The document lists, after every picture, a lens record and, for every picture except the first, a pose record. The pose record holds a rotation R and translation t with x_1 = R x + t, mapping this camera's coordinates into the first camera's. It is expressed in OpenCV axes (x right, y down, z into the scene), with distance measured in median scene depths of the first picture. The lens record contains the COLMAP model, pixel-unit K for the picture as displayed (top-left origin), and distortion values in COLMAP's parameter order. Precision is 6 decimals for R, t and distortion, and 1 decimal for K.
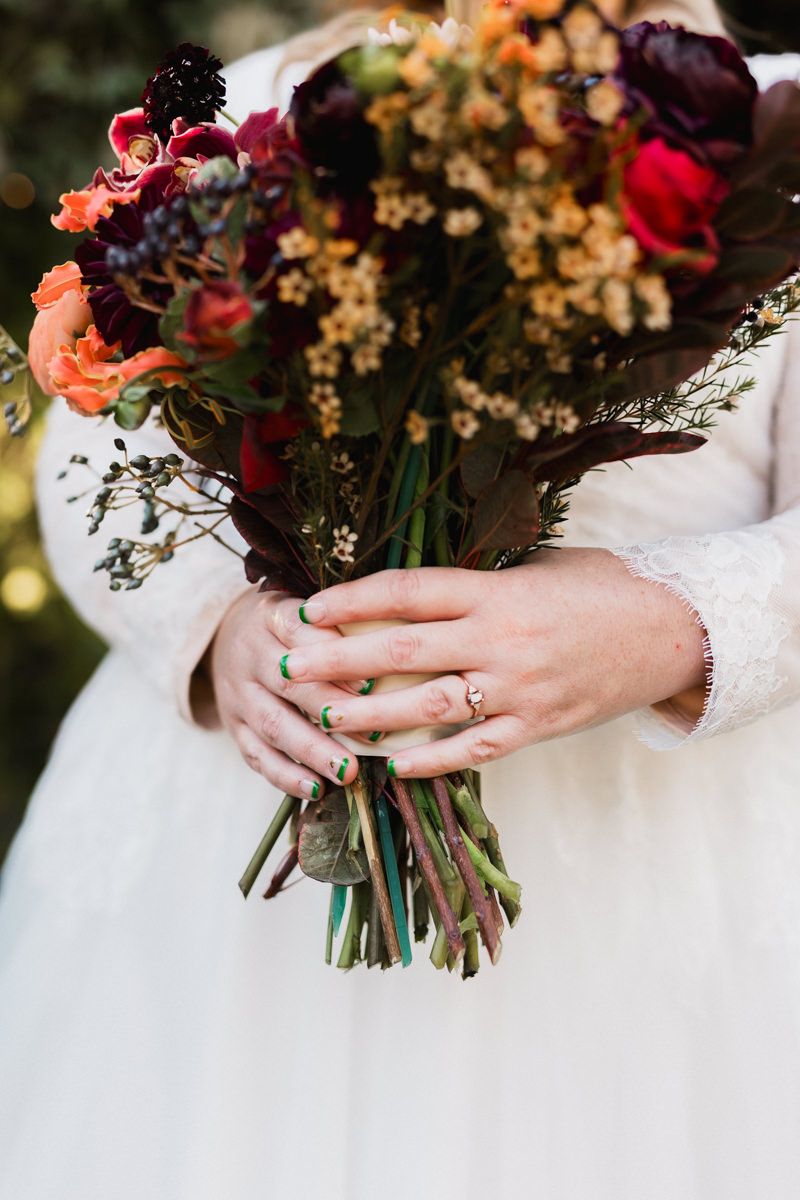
lens RADIAL K [[1818.6, 0, 364.6], [0, 1818.6, 563.1], [0, 0, 1]] dist [-0.016505, 0.022922]
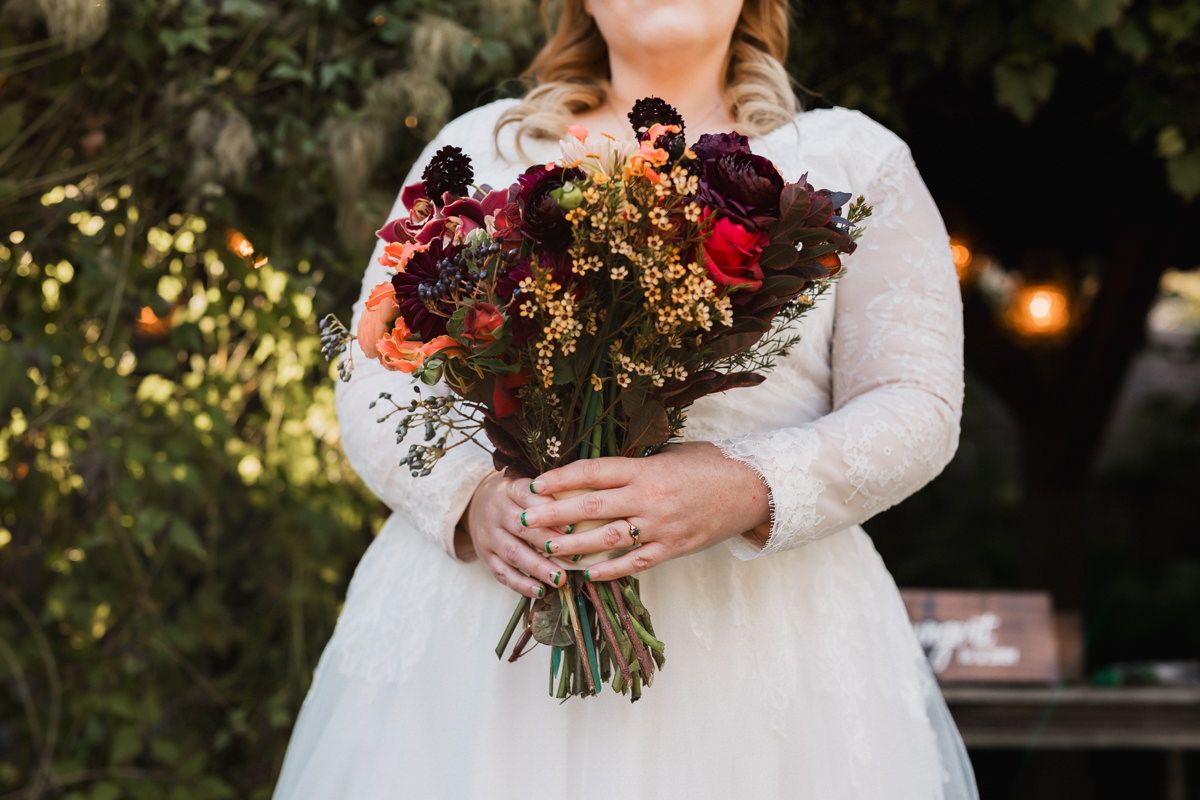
lens RADIAL K [[1760.2, 0, 600.0], [0, 1760.2, 400.0], [0, 0, 1]] dist [-0.028791, 0.013625]
pose [[0.998703, -0.028986, 0.041855, -0.037127], [0.029602, 0.999461, -0.014184, -0.029154], [-0.041421, 0.015405, 0.999023, -0.661164]]
